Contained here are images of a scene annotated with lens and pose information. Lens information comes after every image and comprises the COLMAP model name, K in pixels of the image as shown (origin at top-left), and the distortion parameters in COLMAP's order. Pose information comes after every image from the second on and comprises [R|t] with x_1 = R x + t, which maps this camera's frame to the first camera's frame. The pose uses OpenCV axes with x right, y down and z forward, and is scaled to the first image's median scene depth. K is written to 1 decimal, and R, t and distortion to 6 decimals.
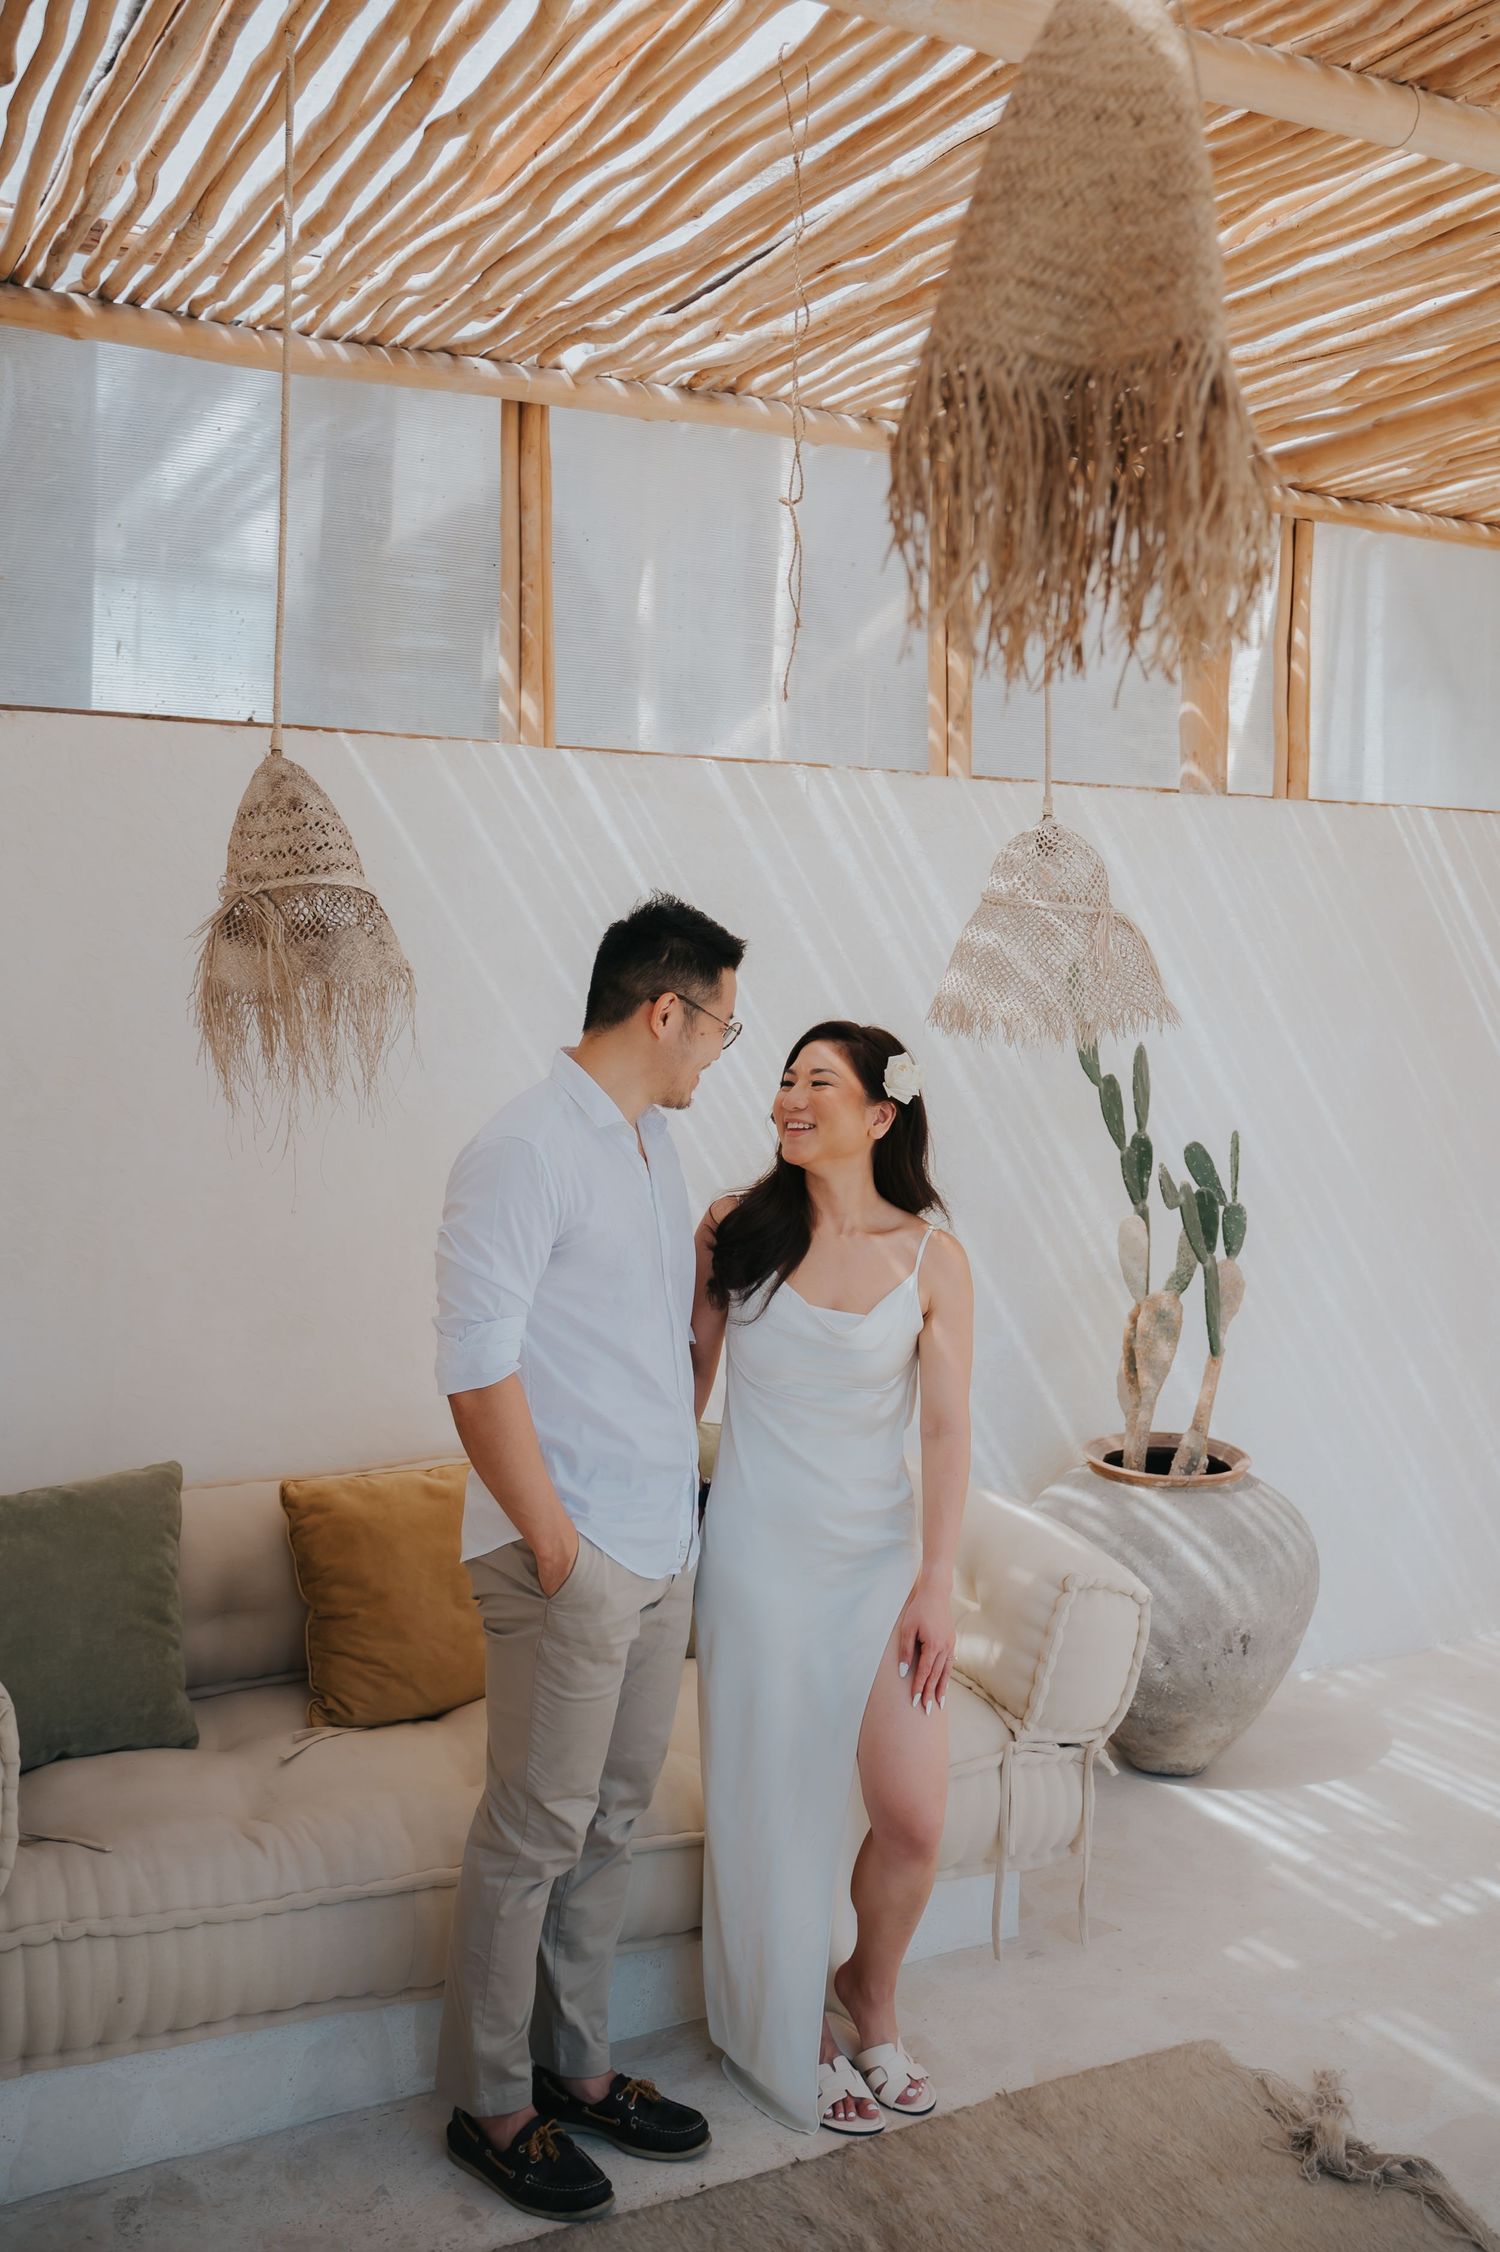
lens RADIAL K [[2091.2, 0, 732.7], [0, 2091.2, 919.6], [0, 0, 1]] dist [-0.027562, 0.000000]
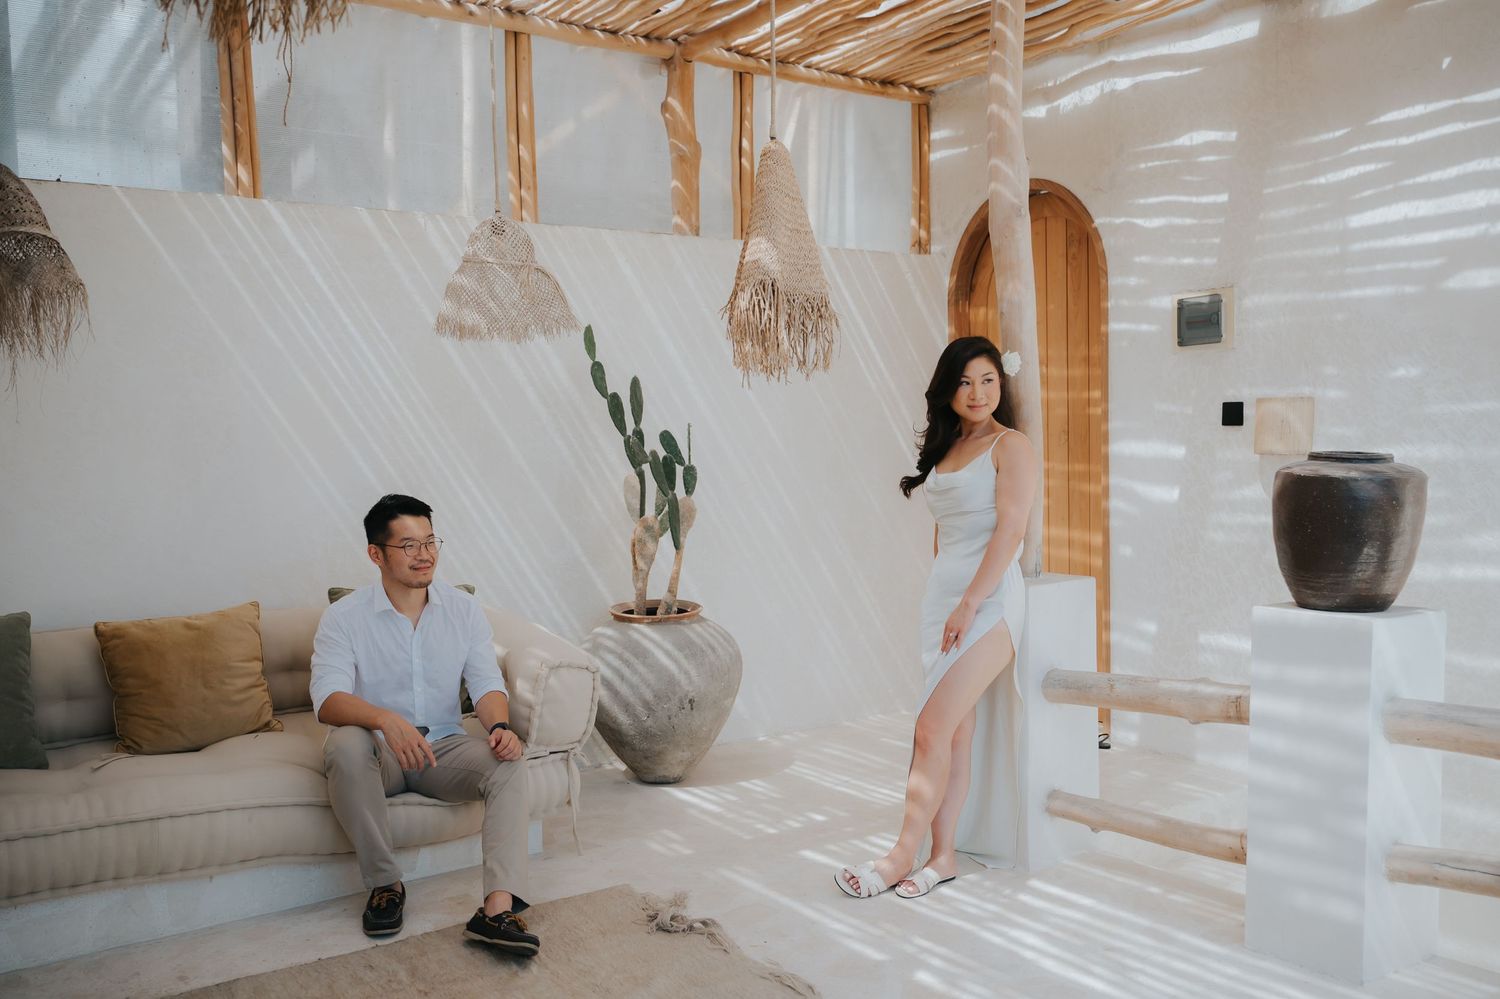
lens RADIAL K [[1323.8, 0, 782.3], [0, 1323.8, 542.9], [0, 0, 1]] dist [0.018698, -0.077795]
pose [[0.990510, -0.042023, 0.130859, 0.185873], [0.028133, 0.993943, 0.106237, 0.094327], [-0.134530, -0.101548, 0.985692, -0.132244]]
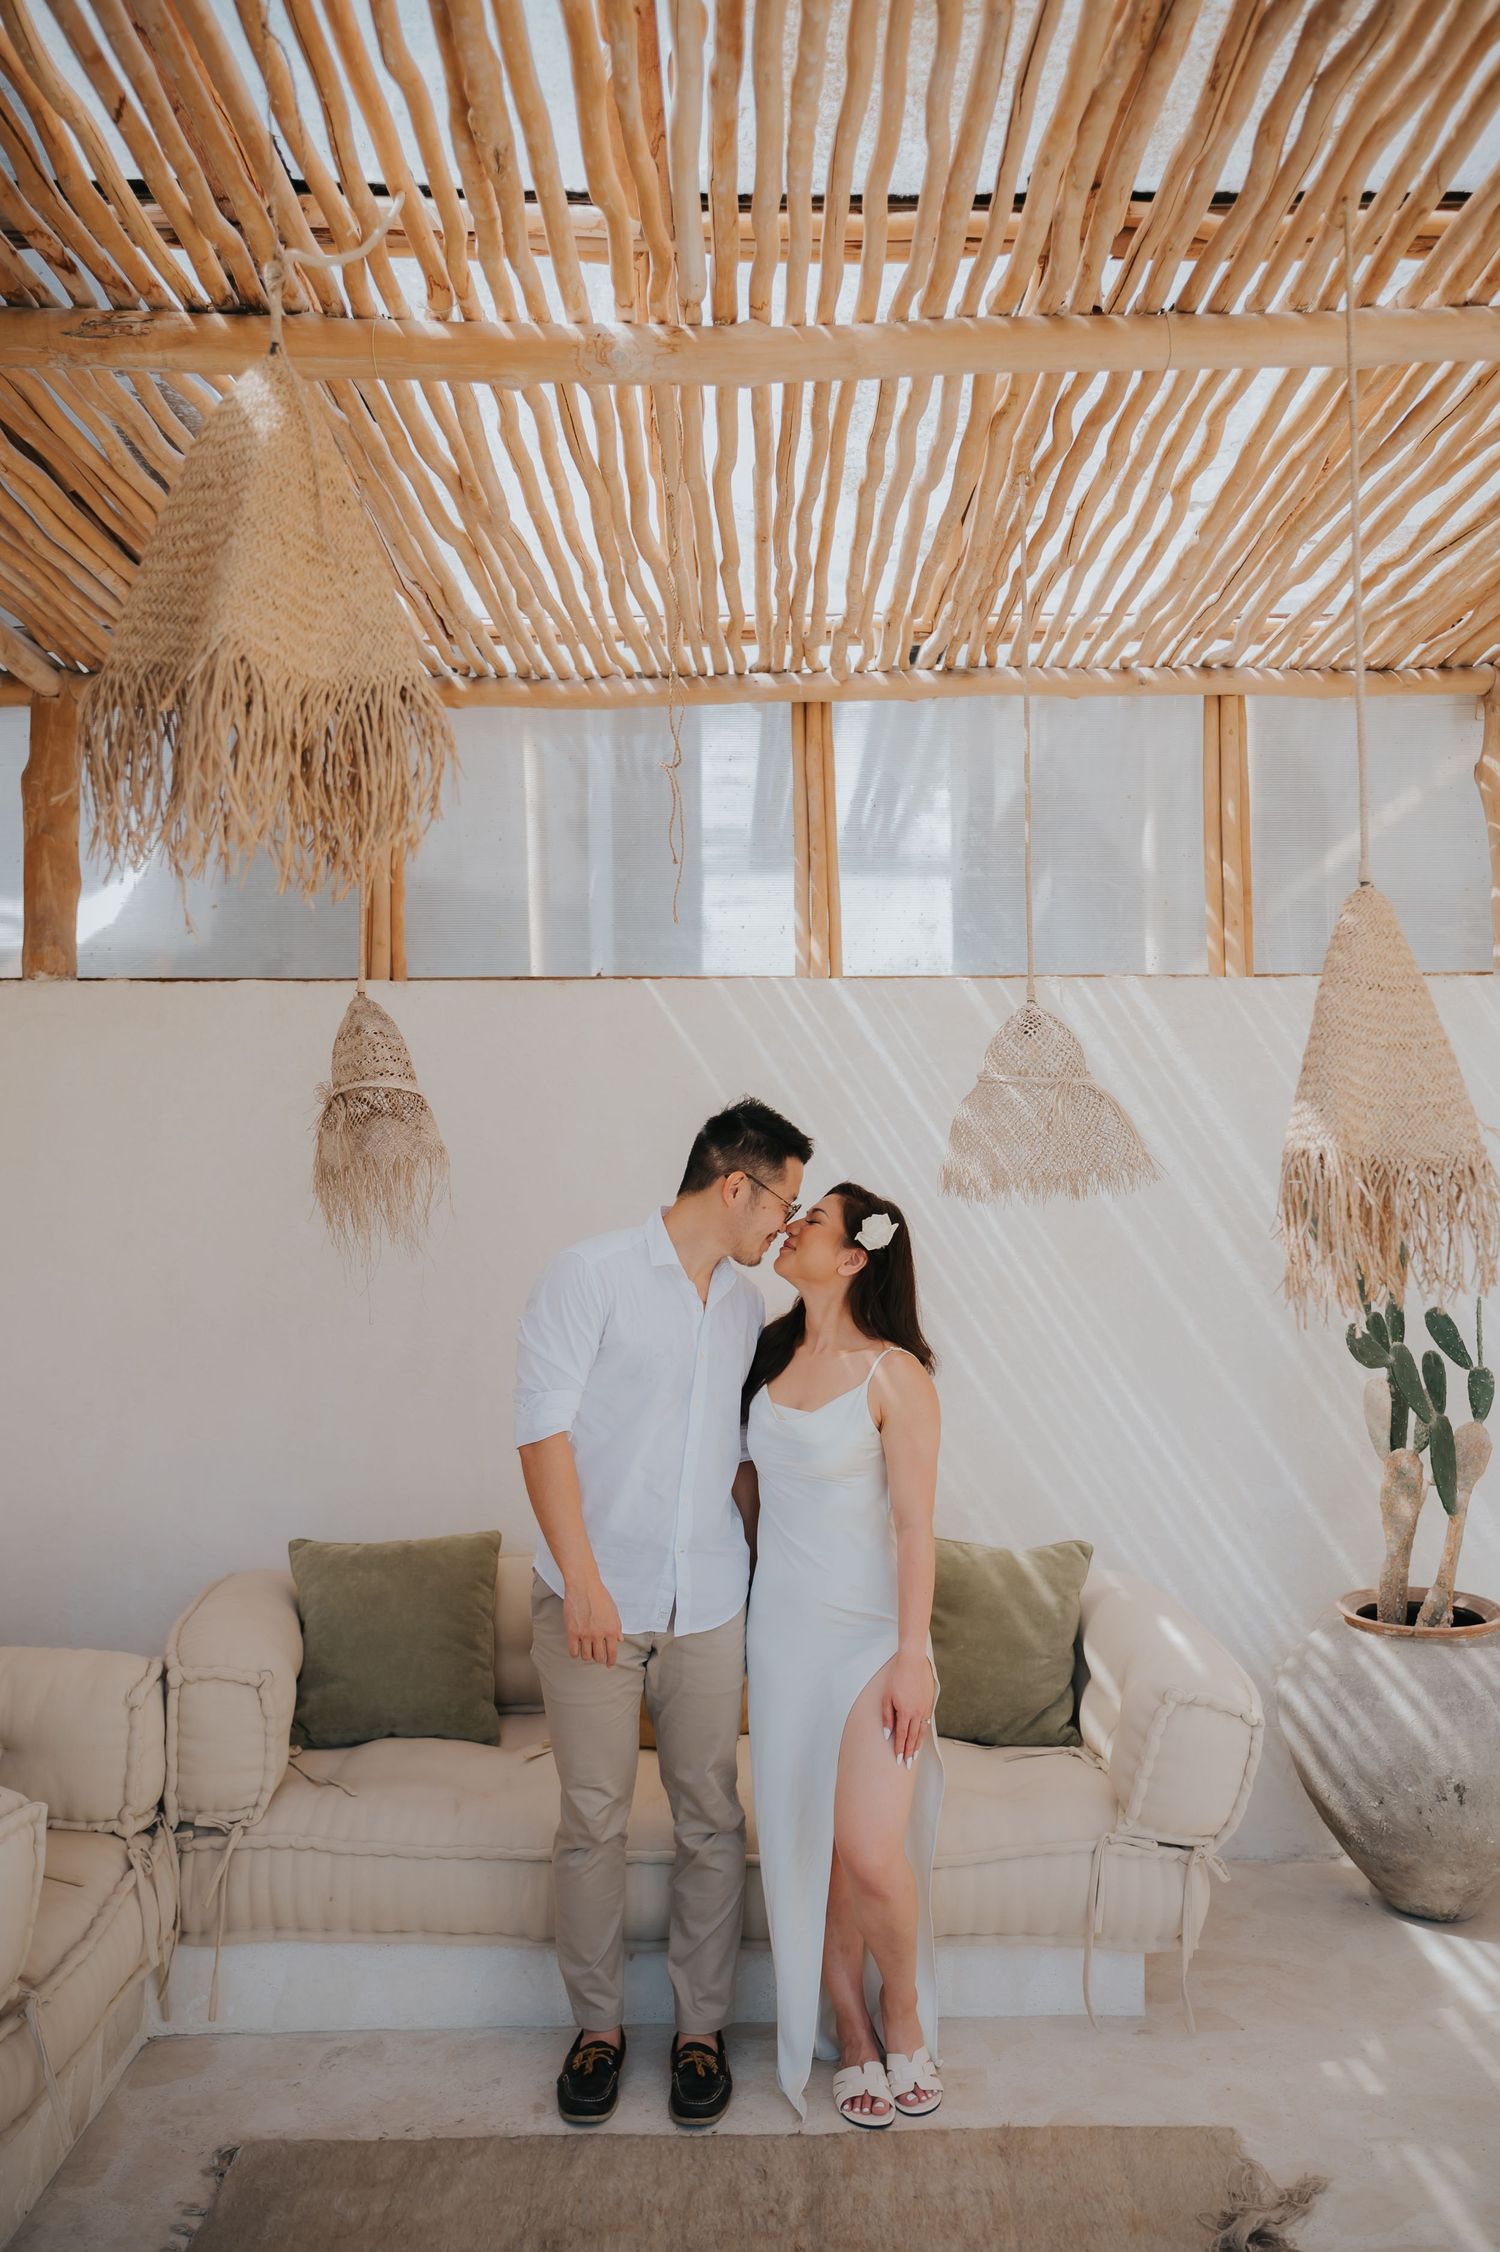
lens RADIAL K [[1829.3, 0, 751.4], [0, 1829.3, 1115.1], [0, 0, 1]] dist [-0.017602, 0.002019]
pose [[0.877588, -0.042143, -0.477559, 0.398557], [0.031081, 0.999035, -0.031046, 0.030727], [0.478406, 0.012402, 0.878051, 0.038845]]
